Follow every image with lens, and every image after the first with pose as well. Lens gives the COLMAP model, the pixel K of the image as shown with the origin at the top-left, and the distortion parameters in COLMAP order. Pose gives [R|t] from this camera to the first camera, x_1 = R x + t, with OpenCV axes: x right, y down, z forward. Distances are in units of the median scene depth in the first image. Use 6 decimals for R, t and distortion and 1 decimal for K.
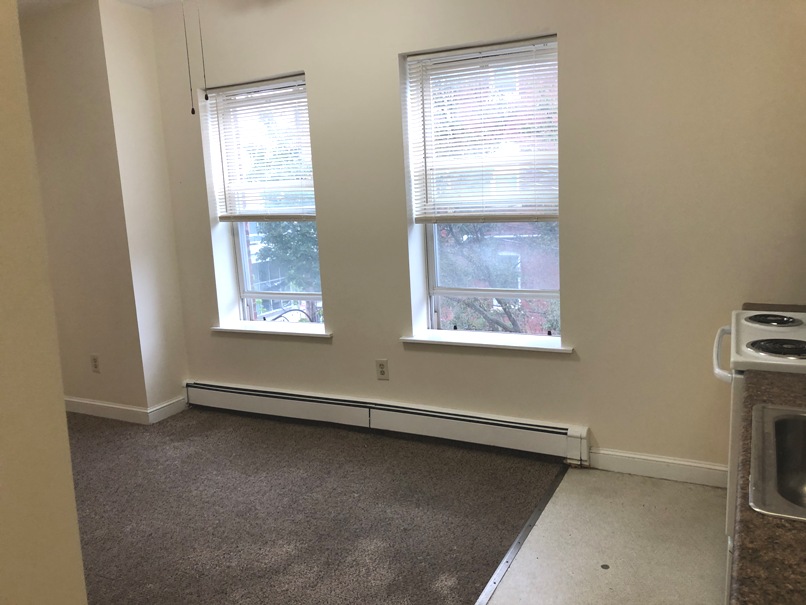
lens RADIAL K [[665.6, 0, 404.7], [0, 665.6, 304.0], [0, 0, 1]] dist [0.035661, -0.044278]
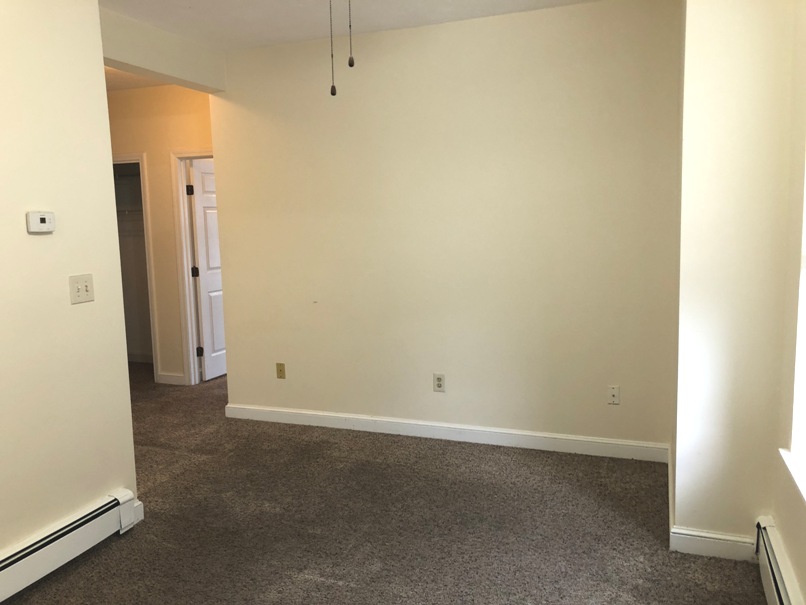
lens RADIAL K [[665.6, 0, 398.1], [0, 665.6, 298.6], [0, 0, 1]] dist [0.035661, -0.044278]
pose [[0.108812, 0.170564, -0.979320, 0.213012], [-0.150497, 0.976640, 0.153375, -0.133429], [0.982604, 0.130696, 0.131939, 0.649875]]
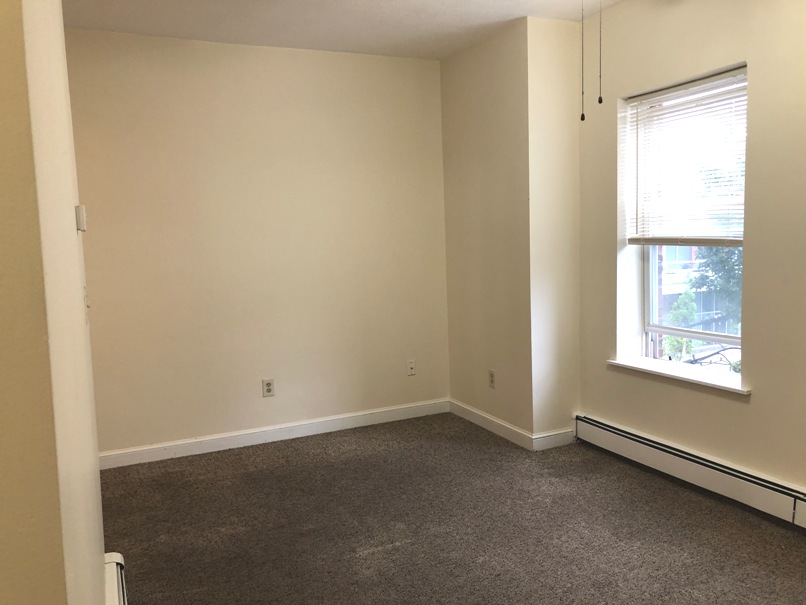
lens RADIAL K [[665.6, 0, 390.5], [0, 665.6, 302.9], [0, 0, 1]] dist [0.035661, -0.044278]
pose [[0.787806, 0.086386, -0.609836, 0.027273], [-0.106983, 0.994257, 0.002637, -0.013685], [0.606561, 0.063165, 0.792523, 0.103752]]
